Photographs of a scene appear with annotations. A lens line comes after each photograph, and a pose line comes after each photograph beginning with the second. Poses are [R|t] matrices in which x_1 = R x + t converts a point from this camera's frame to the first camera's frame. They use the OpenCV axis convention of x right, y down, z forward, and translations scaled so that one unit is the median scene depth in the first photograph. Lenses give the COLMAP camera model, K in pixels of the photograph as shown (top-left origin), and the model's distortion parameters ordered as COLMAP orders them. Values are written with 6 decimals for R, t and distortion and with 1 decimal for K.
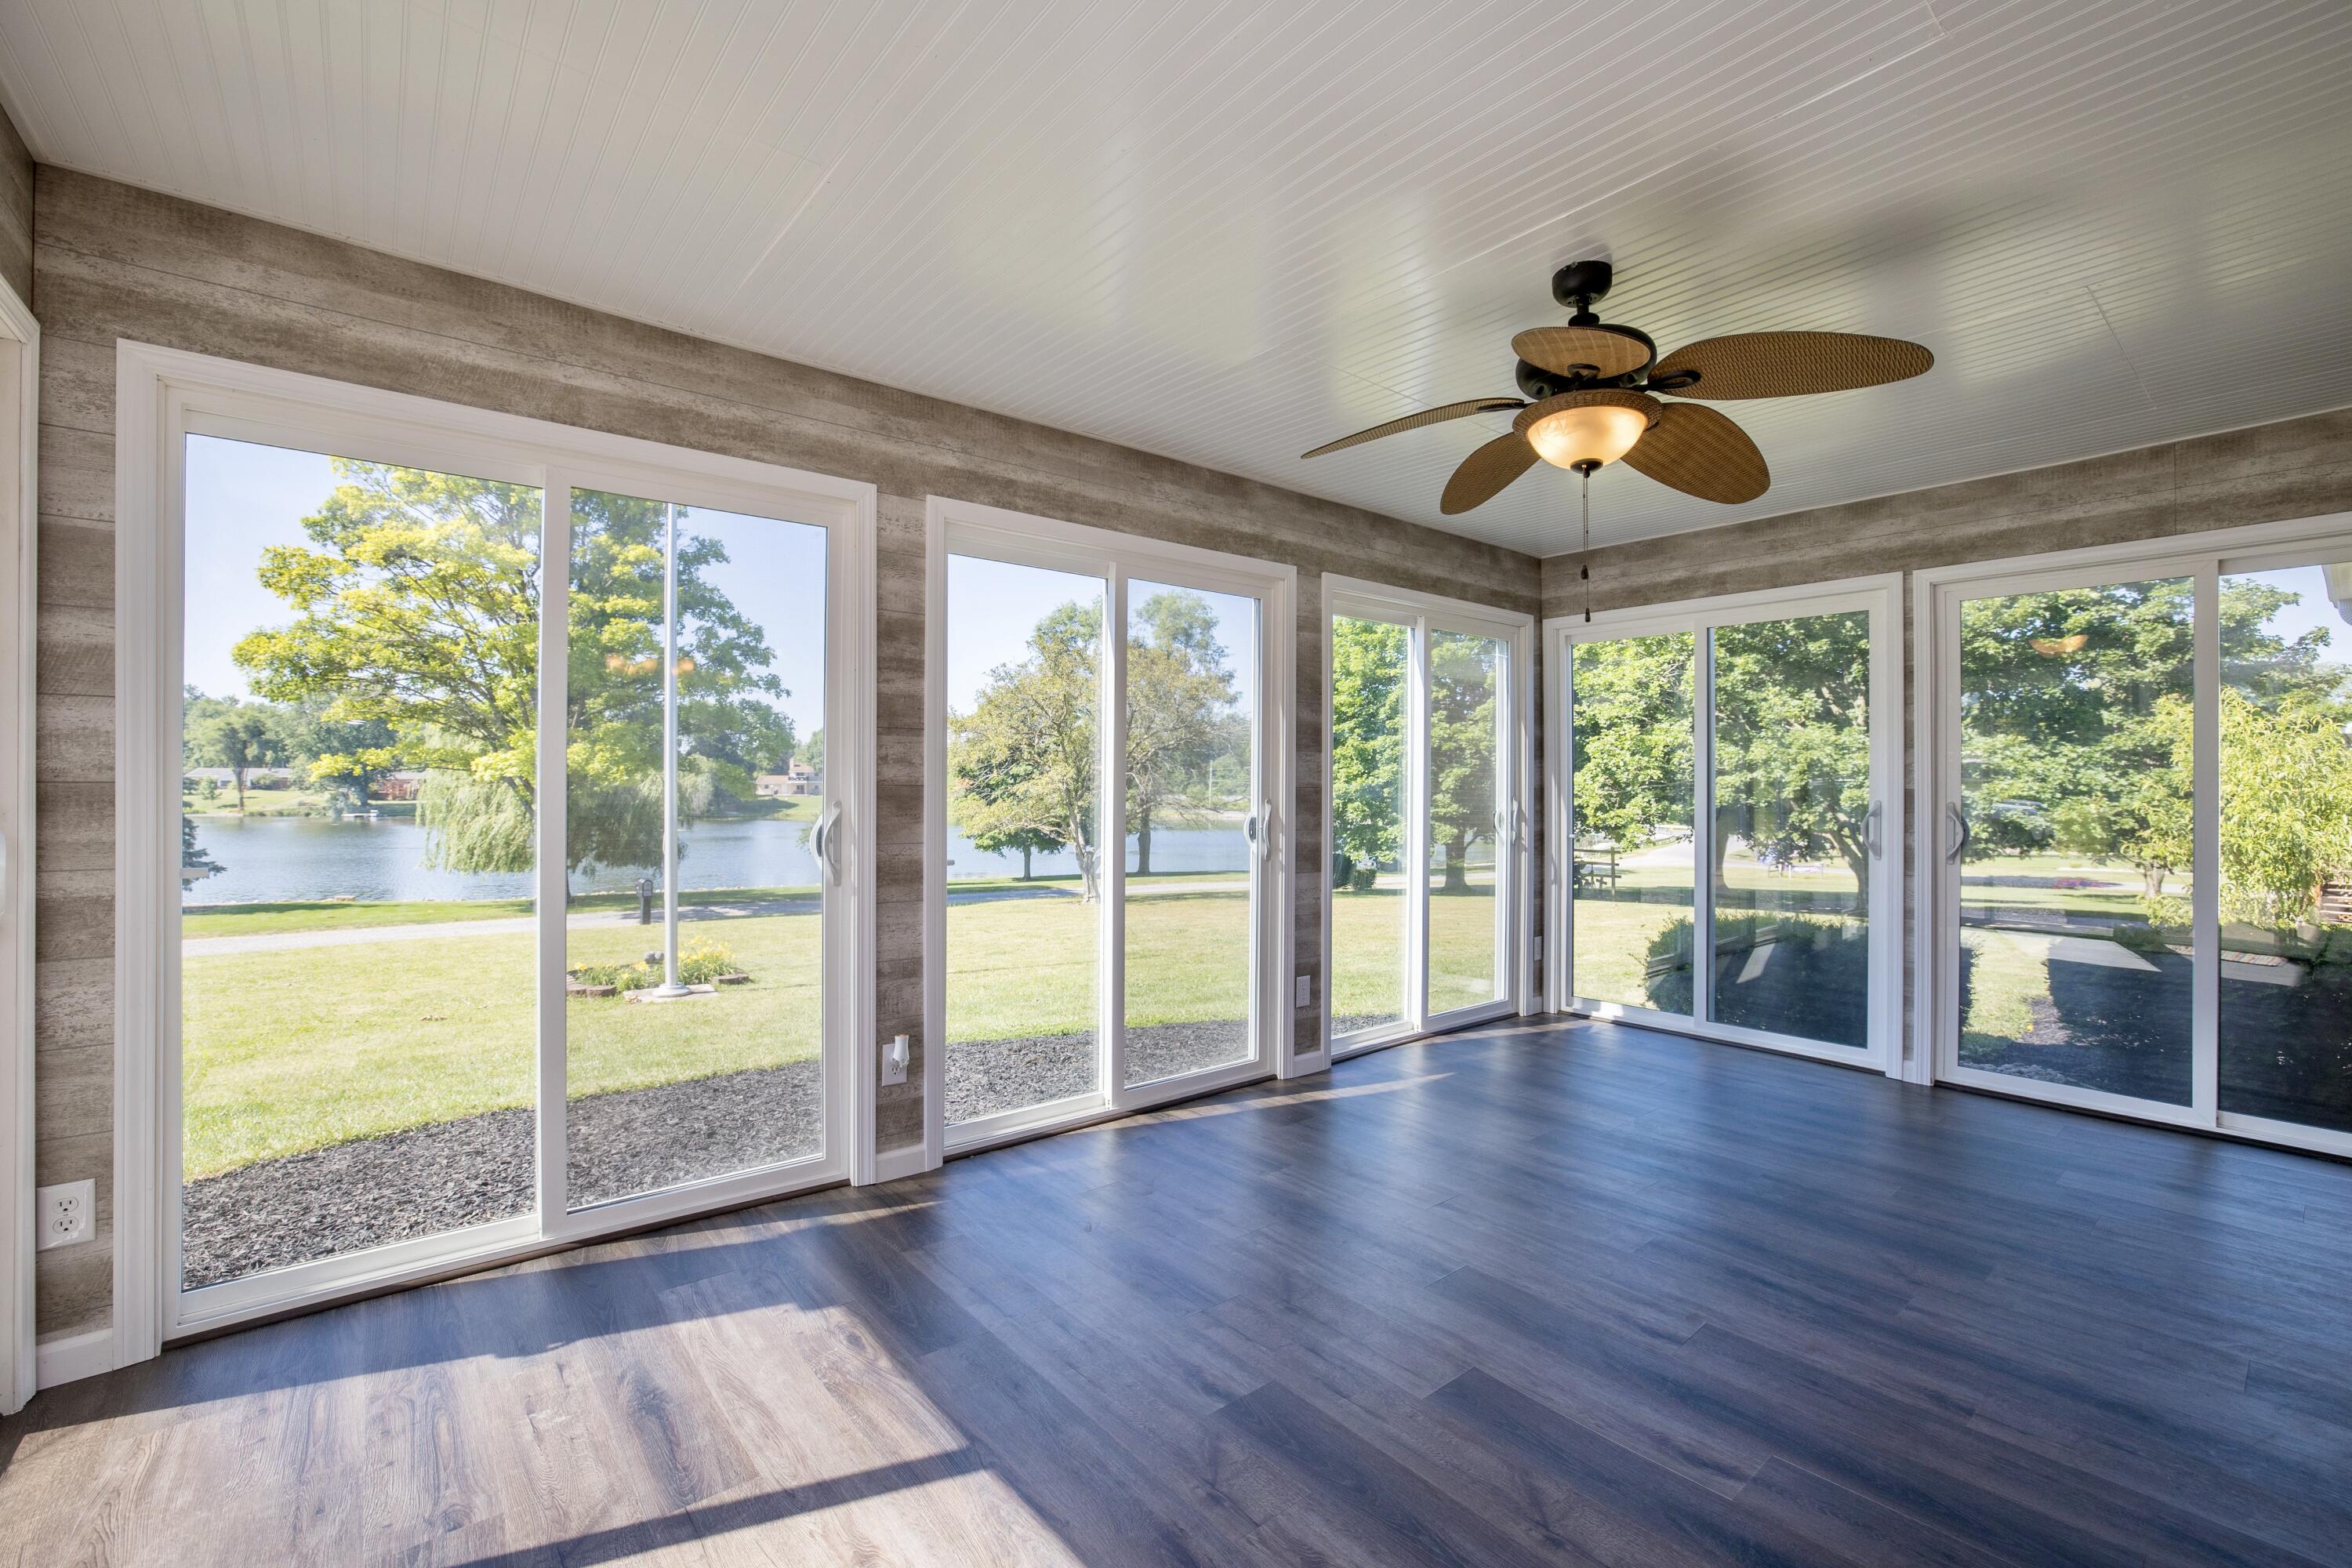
lens RADIAL K [[1009.4, 0, 1174.4], [0, 1009.4, 781.2], [0, 0, 1]] dist [-0.037791, 0.008322]
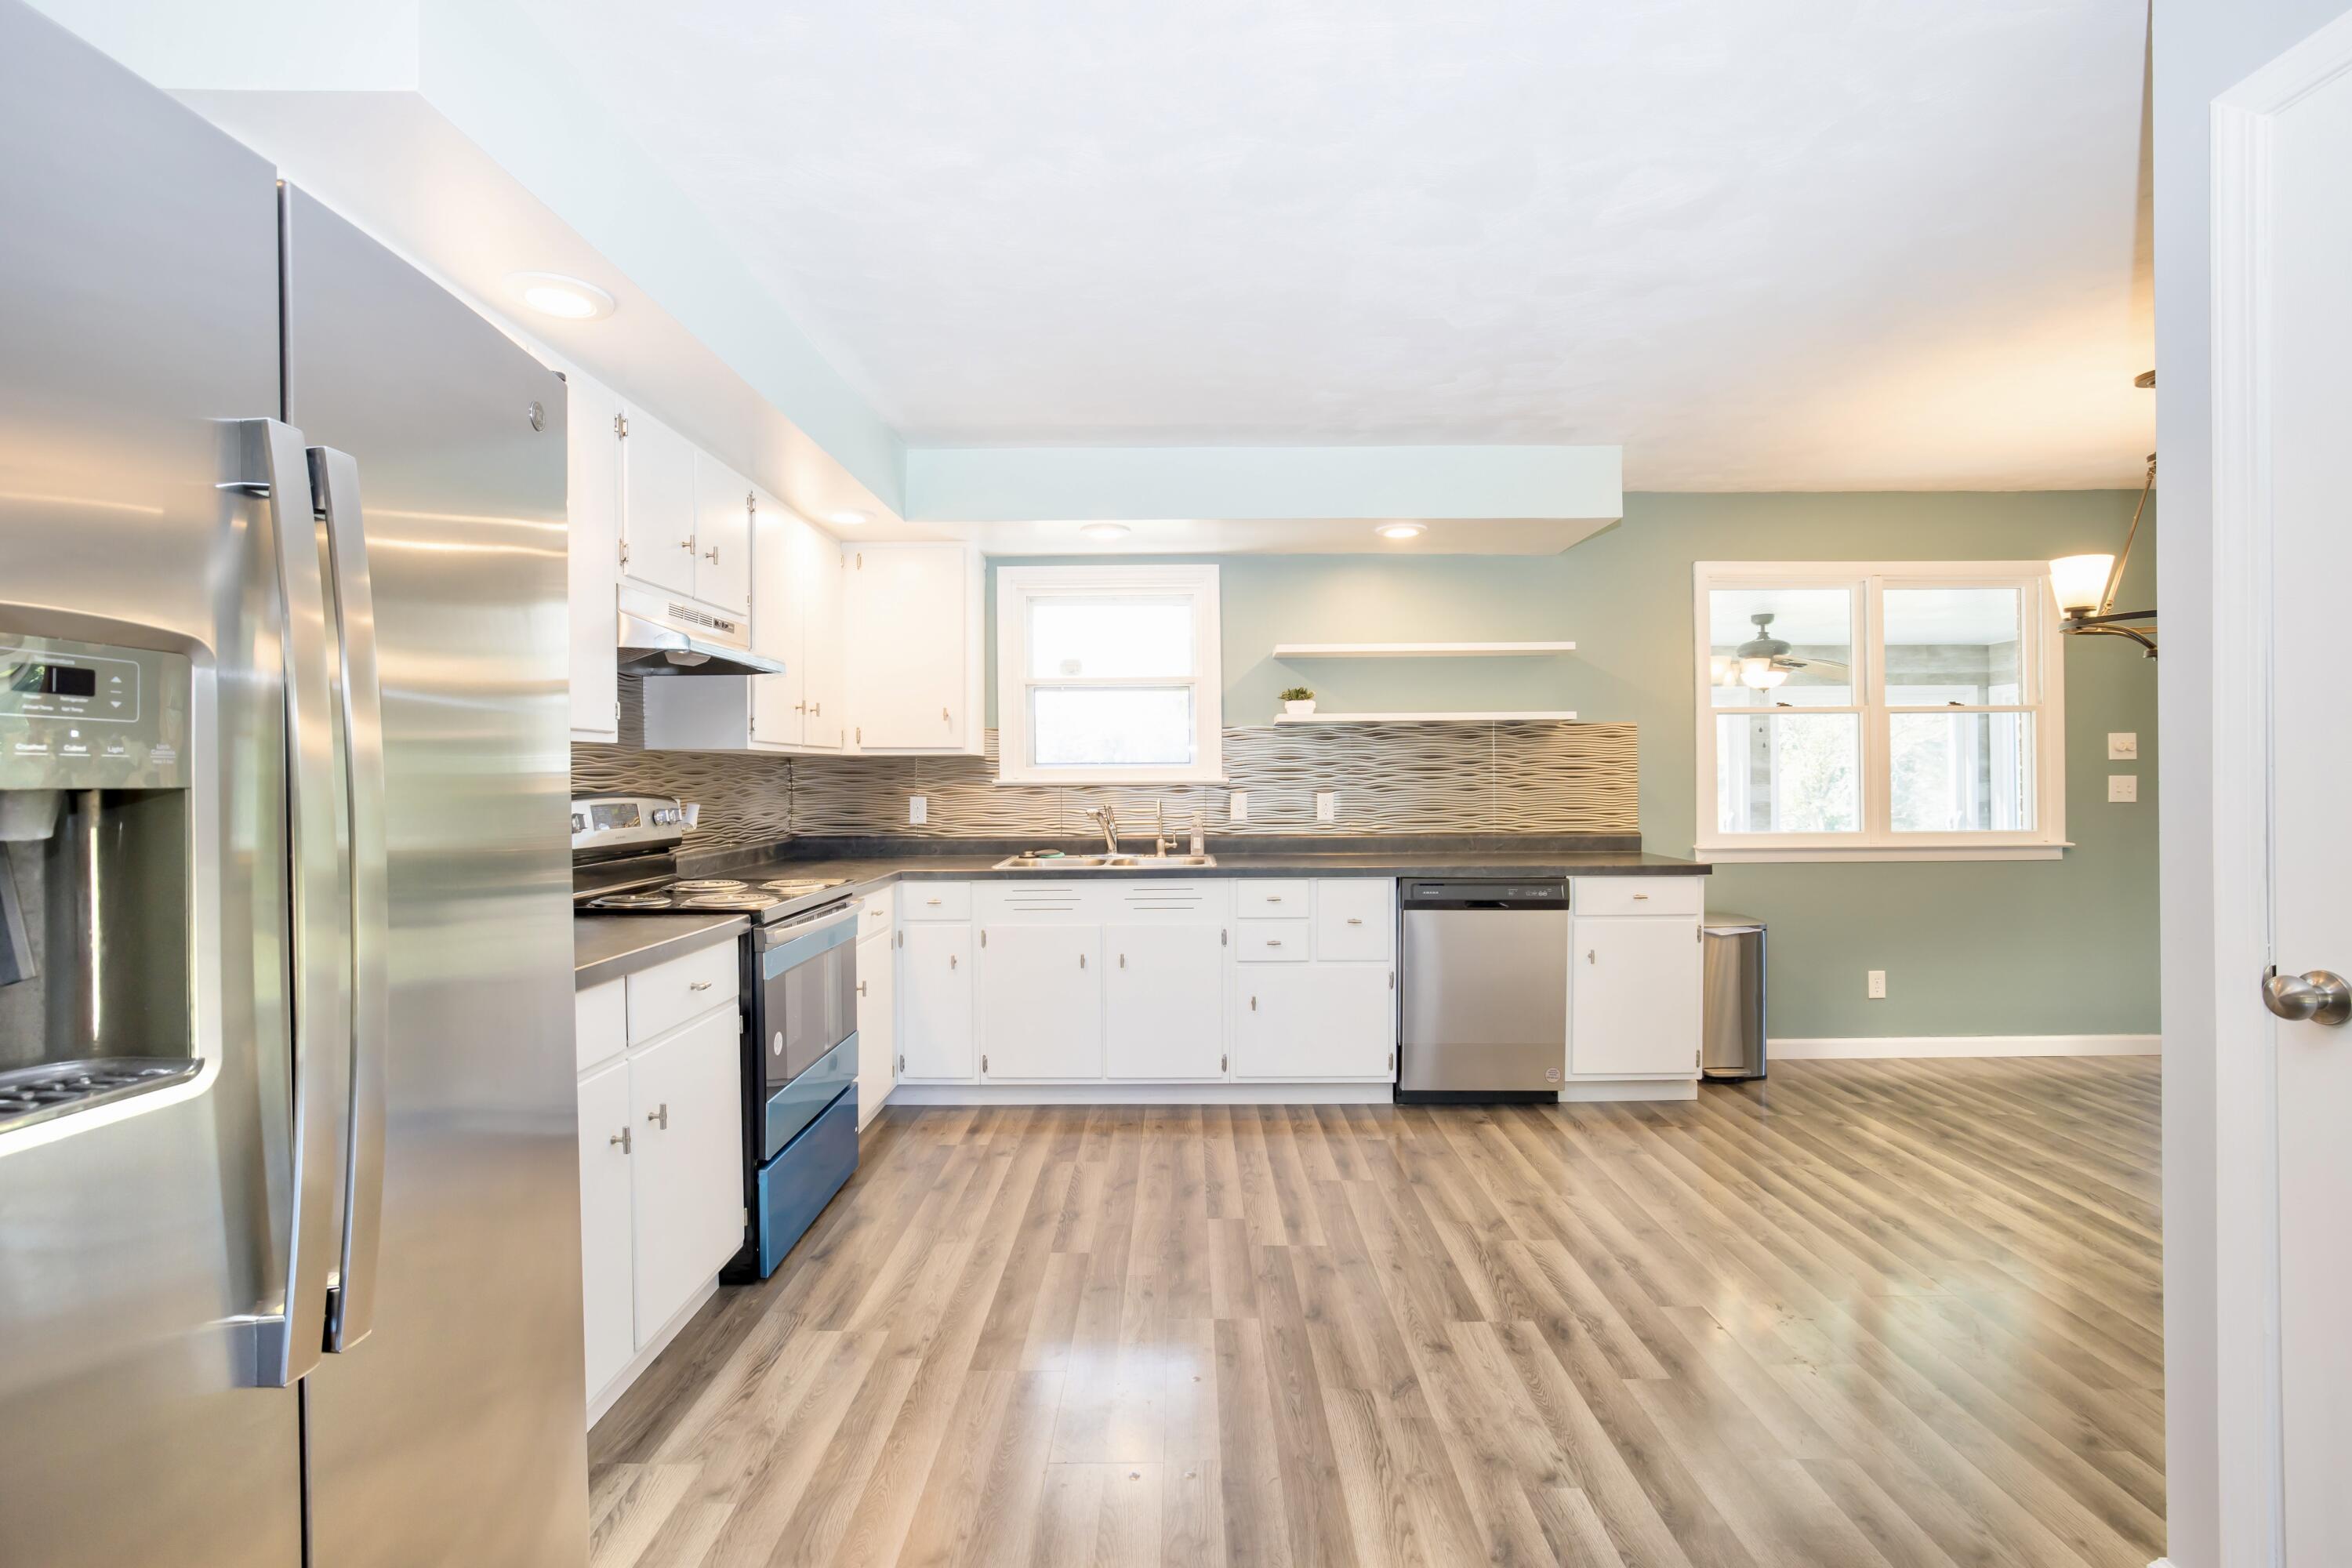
lens RADIAL K [[1076.6, 0, 1192.8], [0, 1076.6, 787.5], [0, 0, 1]] dist [-0.004285, -0.000410]
pose [[0.777993, -0.002921, -0.628266, 0.599330], [0.006818, 0.999970, 0.003794, -0.038012], [0.628236, -0.007235, 0.777989, -1.271499]]
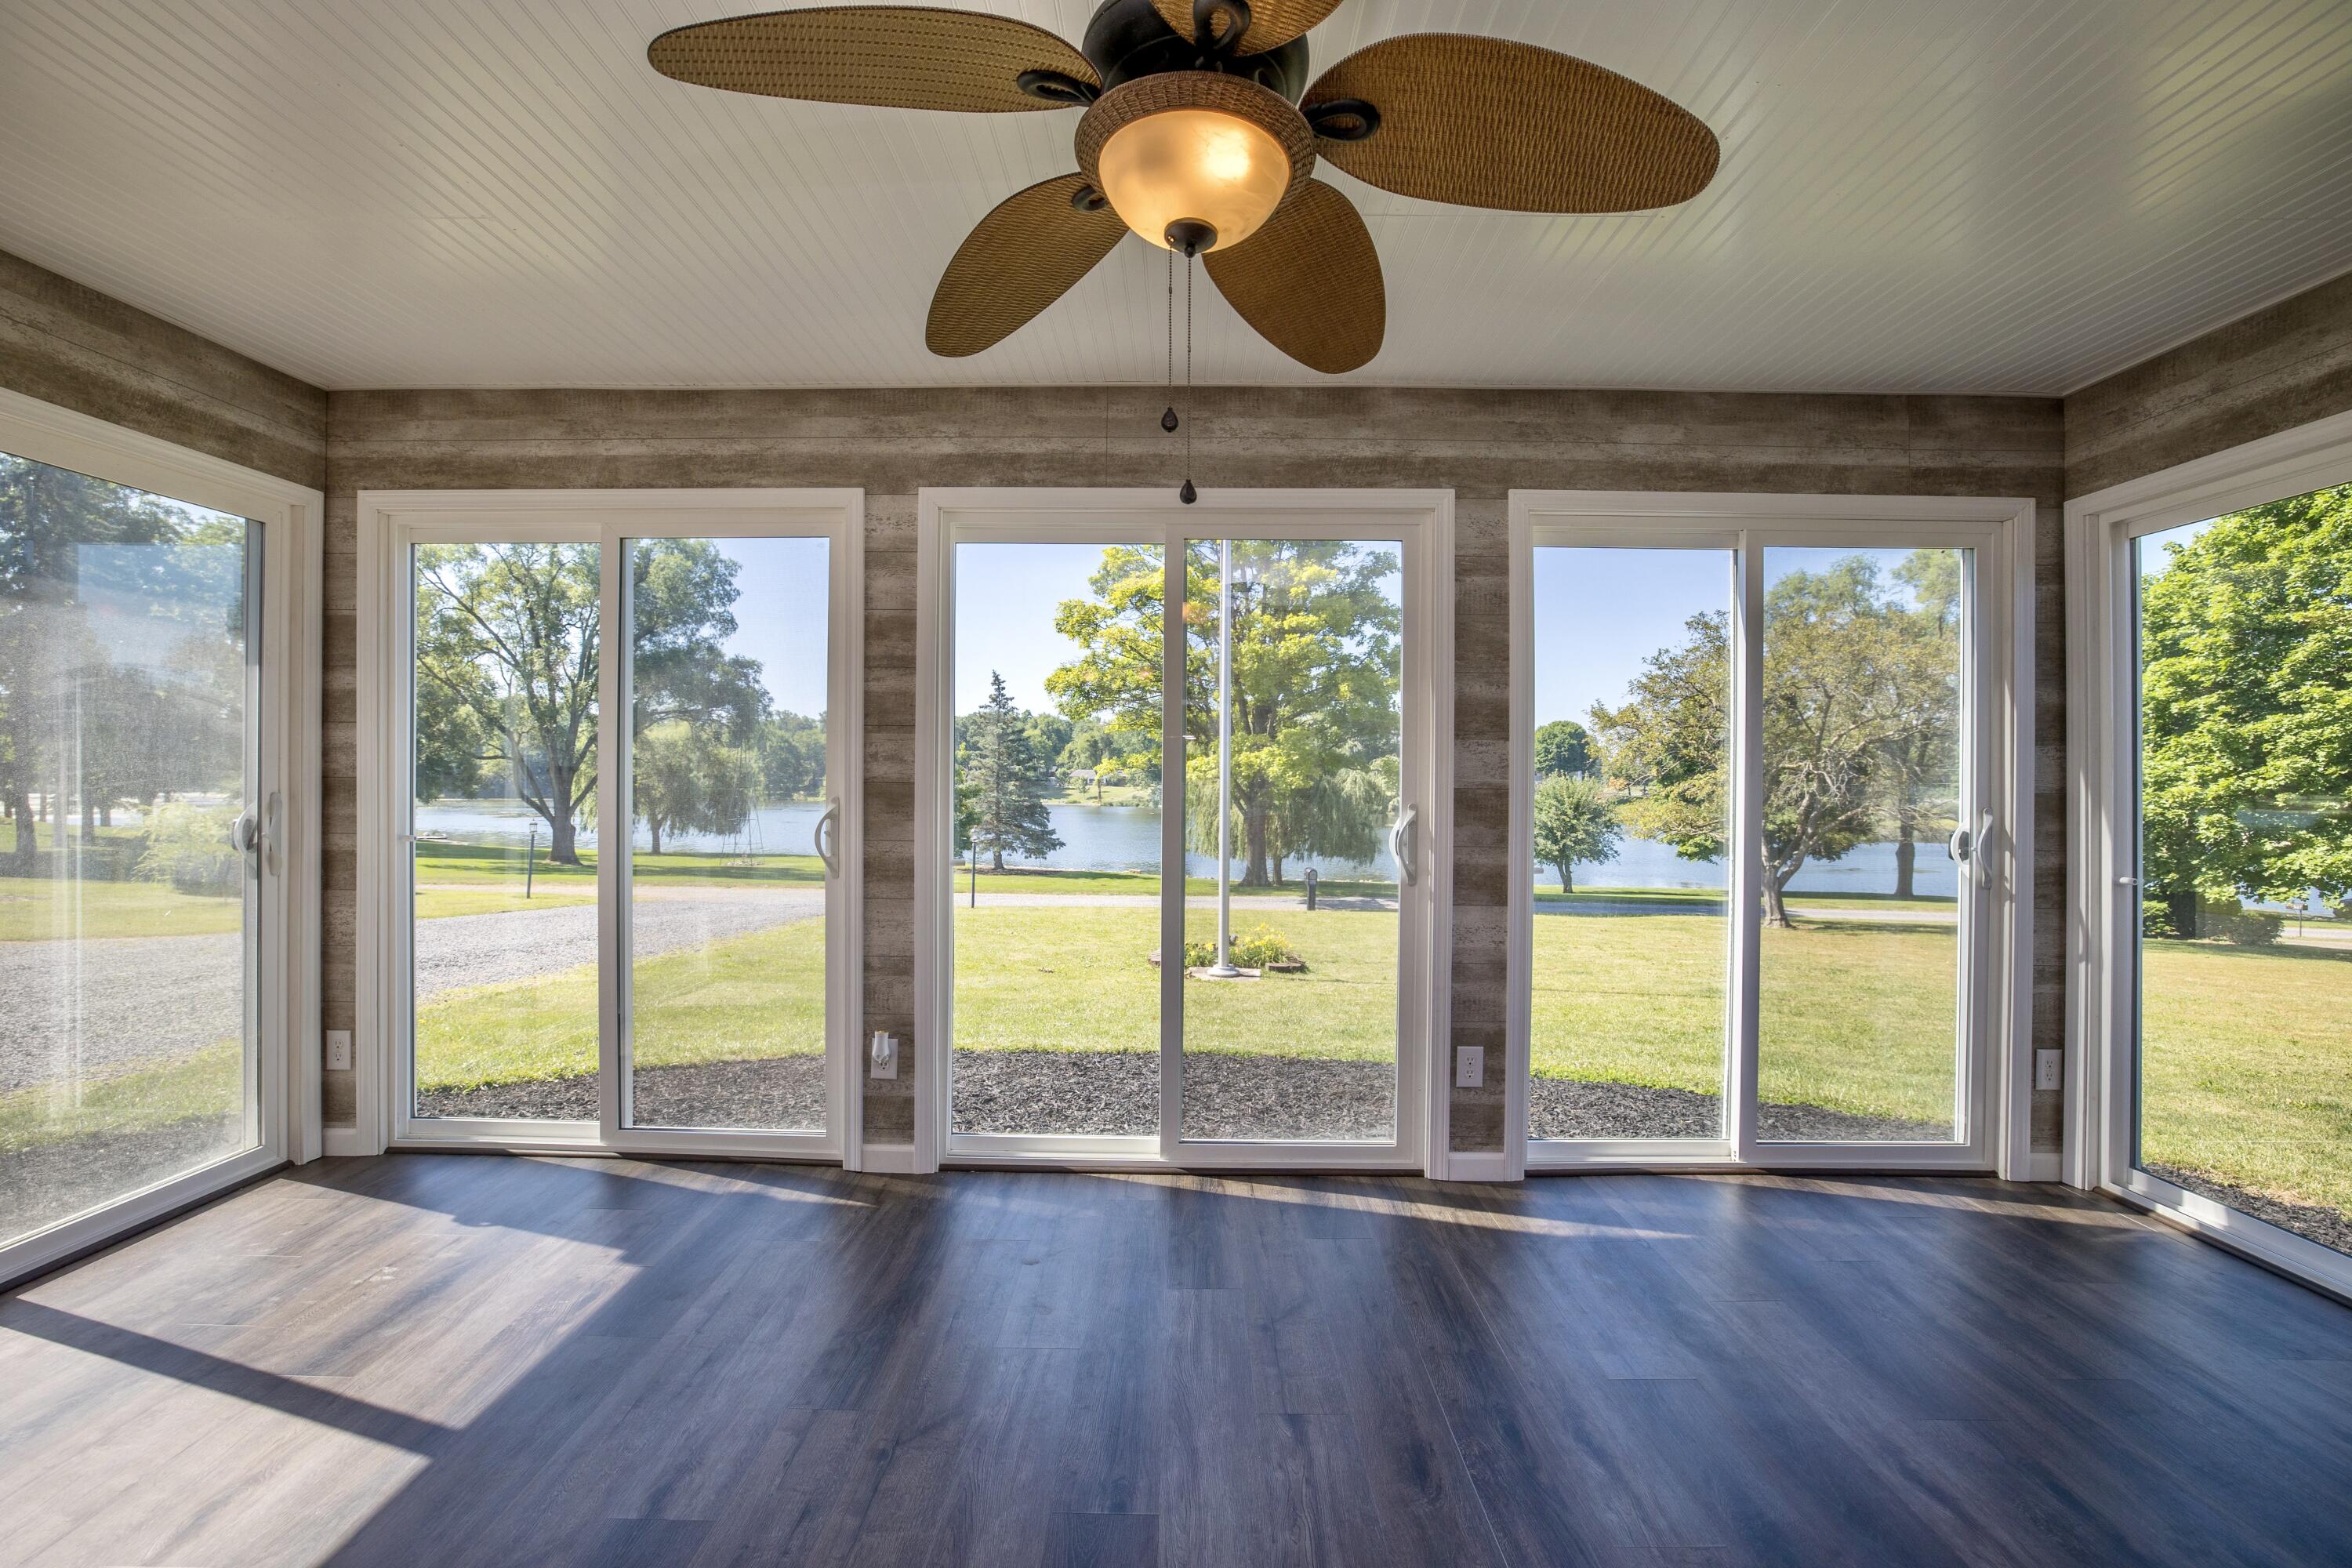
lens RADIAL K [[1009.4, 0, 1167.5], [0, 1009.4, 776.2], [0, 0, 1]] dist [-0.037791, 0.008322]
pose [[0.764085, 0.000628, -0.645116, 0.451820], [-0.003438, 0.999989, -0.003098, 0.000176], [0.645107, 0.004585, 0.764079, 0.316848]]
